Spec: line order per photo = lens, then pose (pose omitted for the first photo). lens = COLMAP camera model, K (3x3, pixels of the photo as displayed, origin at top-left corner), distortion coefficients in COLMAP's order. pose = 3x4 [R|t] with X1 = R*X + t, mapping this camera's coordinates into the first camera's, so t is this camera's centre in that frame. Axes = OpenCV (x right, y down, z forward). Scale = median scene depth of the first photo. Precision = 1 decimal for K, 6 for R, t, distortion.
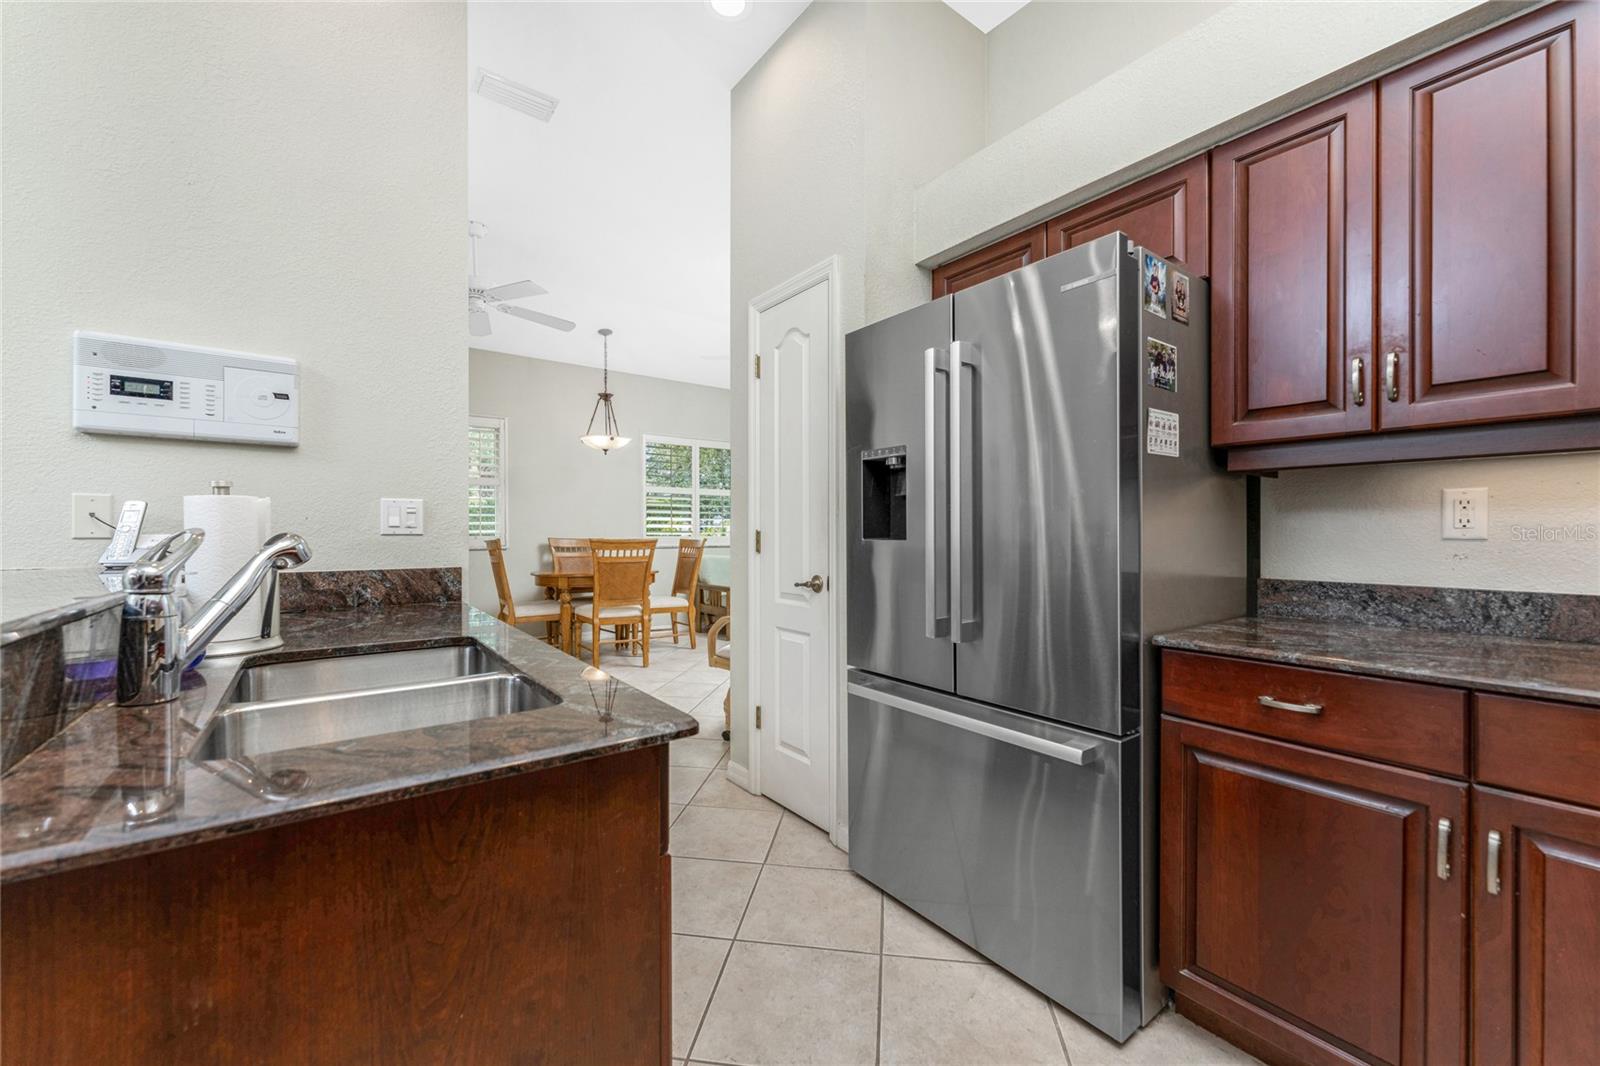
lens RADIAL K [[646.2, 0, 813.3], [0, 646.2, 533.1], [0, 0, 1]] dist [-0.001474, 0.000003]
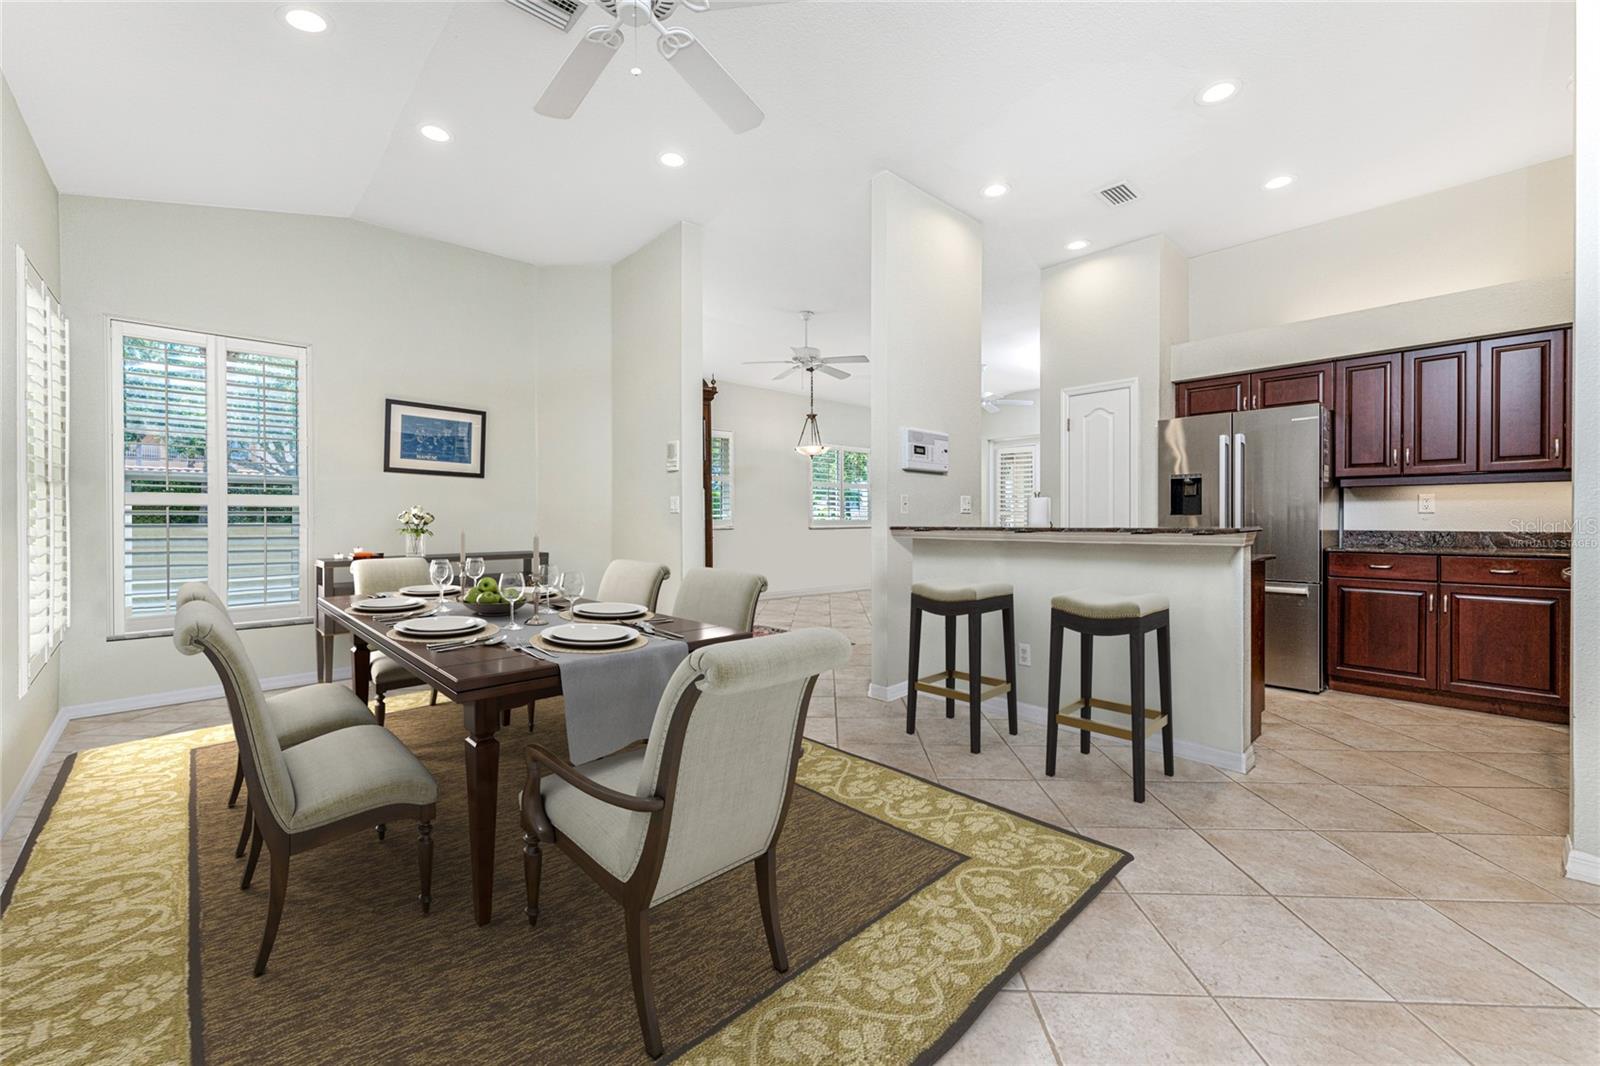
lens RADIAL K [[650.6, 0, 793.2], [0, 650.6, 526.2], [0, 0, 1]] dist [-0.012757, -0.000029]
pose [[0.996395, -0.003247, 0.084774, -1.889216], [0.002495, 0.999957, 0.008975, 0.034345], [-0.084800, -0.008732, 0.996360, -1.478927]]
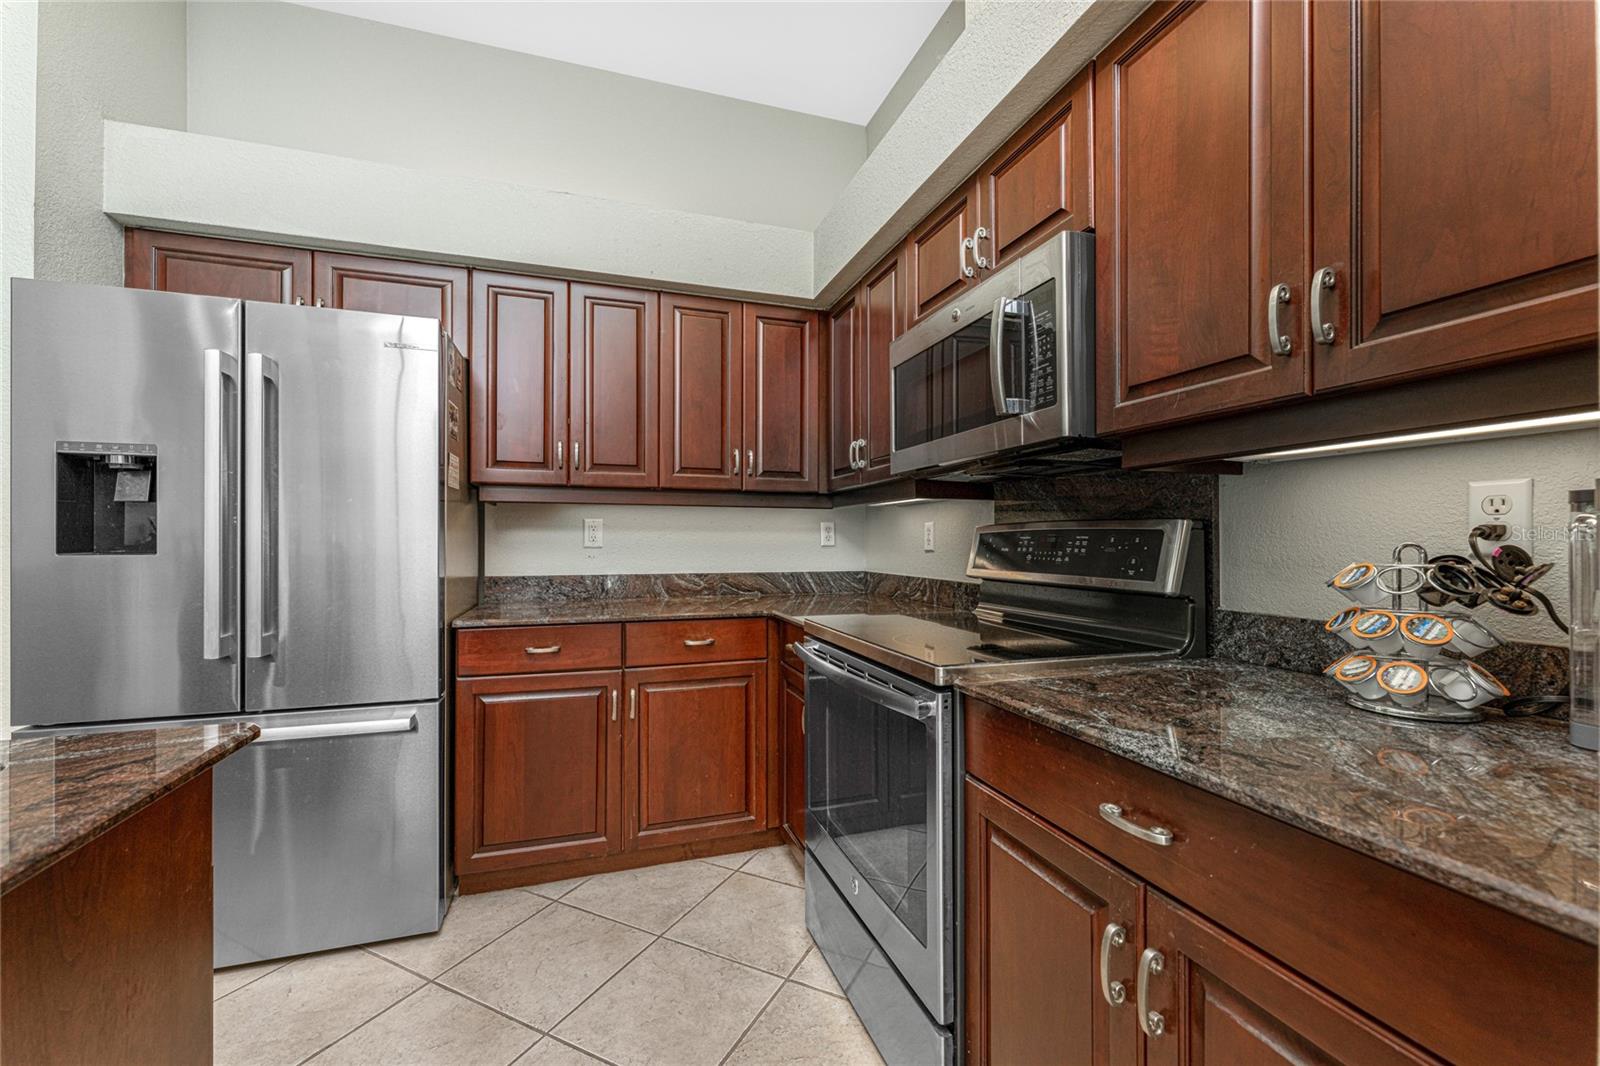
lens RADIAL K [[633.0, 0, 782.7], [0, 633.0, 538.5], [0, 0, 1]] dist [-0.001648, -0.000157]
pose [[0.343846, 0.003048, 0.939021, -0.469428], [0.001920, 0.999990, -0.003949, -0.007546], [-0.939024, 0.003160, 0.343836, -0.104533]]
